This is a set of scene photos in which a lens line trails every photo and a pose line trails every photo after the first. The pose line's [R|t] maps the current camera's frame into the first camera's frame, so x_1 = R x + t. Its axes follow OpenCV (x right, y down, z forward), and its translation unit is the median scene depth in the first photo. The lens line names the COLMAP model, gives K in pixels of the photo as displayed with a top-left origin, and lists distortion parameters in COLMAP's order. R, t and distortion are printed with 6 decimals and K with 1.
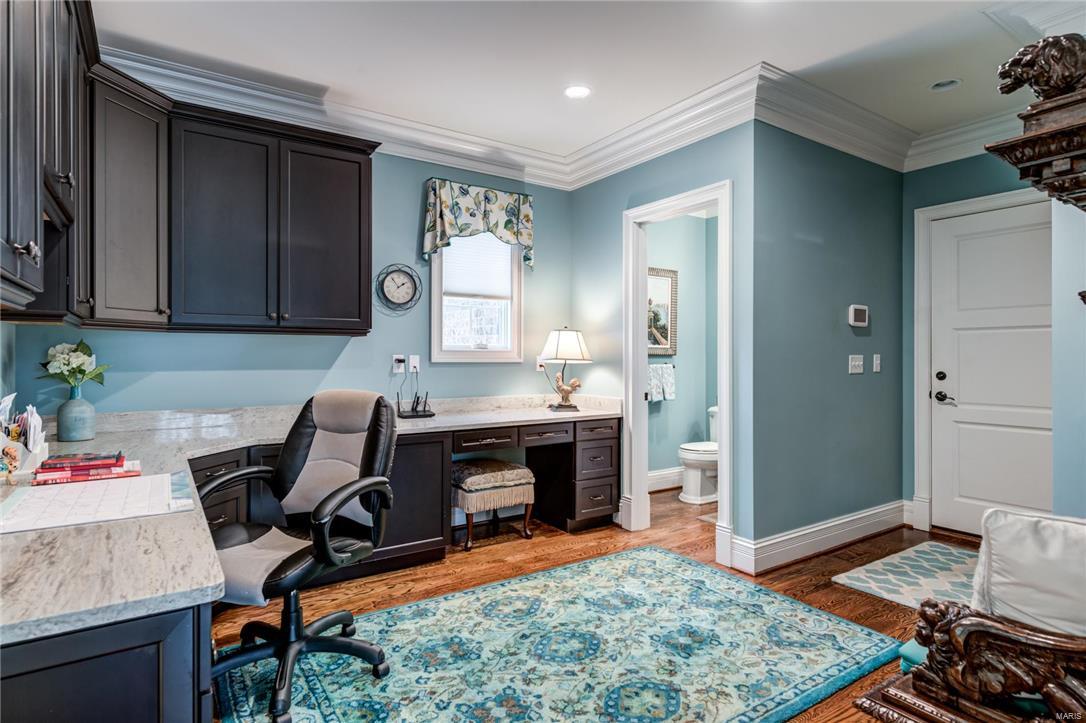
lens RADIAL K [[549.8, 0, 543.8], [0, 549.8, 362.7], [0, 0, 1]] dist [0.000468, 0.001312]
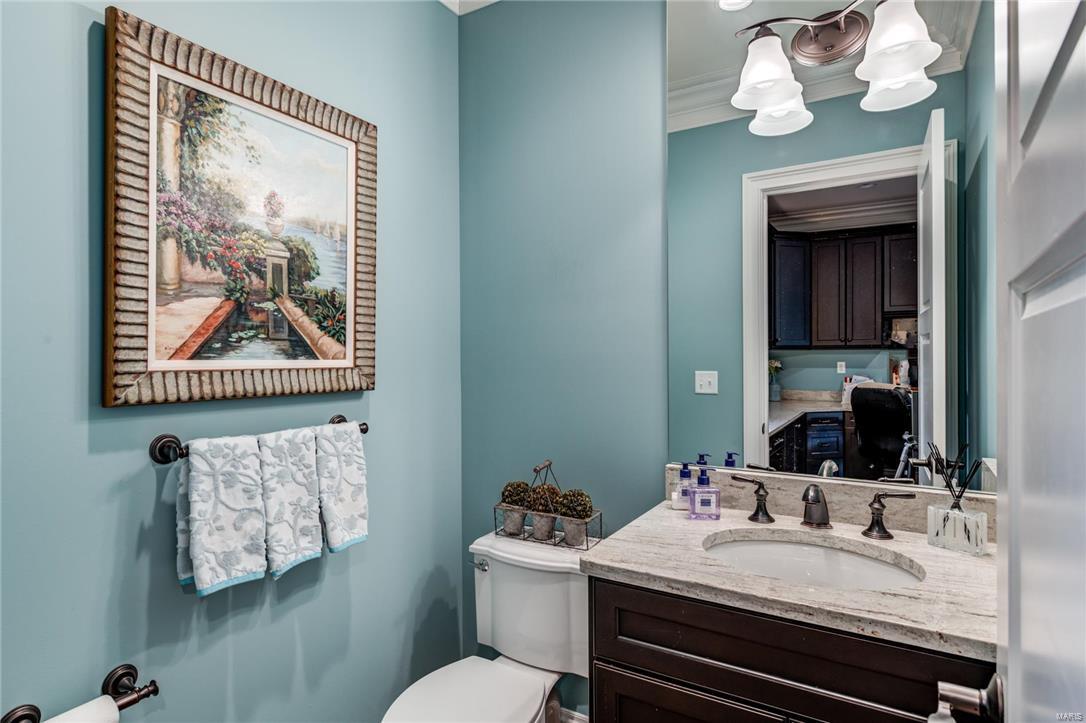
lens RADIAL K [[549.8, 0, 543.2], [0, 549.8, 361.3], [0, 0, 1]] dist [0.000468, 0.001312]
pose [[0.896289, -0.001534, 0.443468, 0.189705], [0.004914, 0.999967, -0.006472, -0.028302], [-0.443443, 0.007980, 0.896267, 0.678117]]
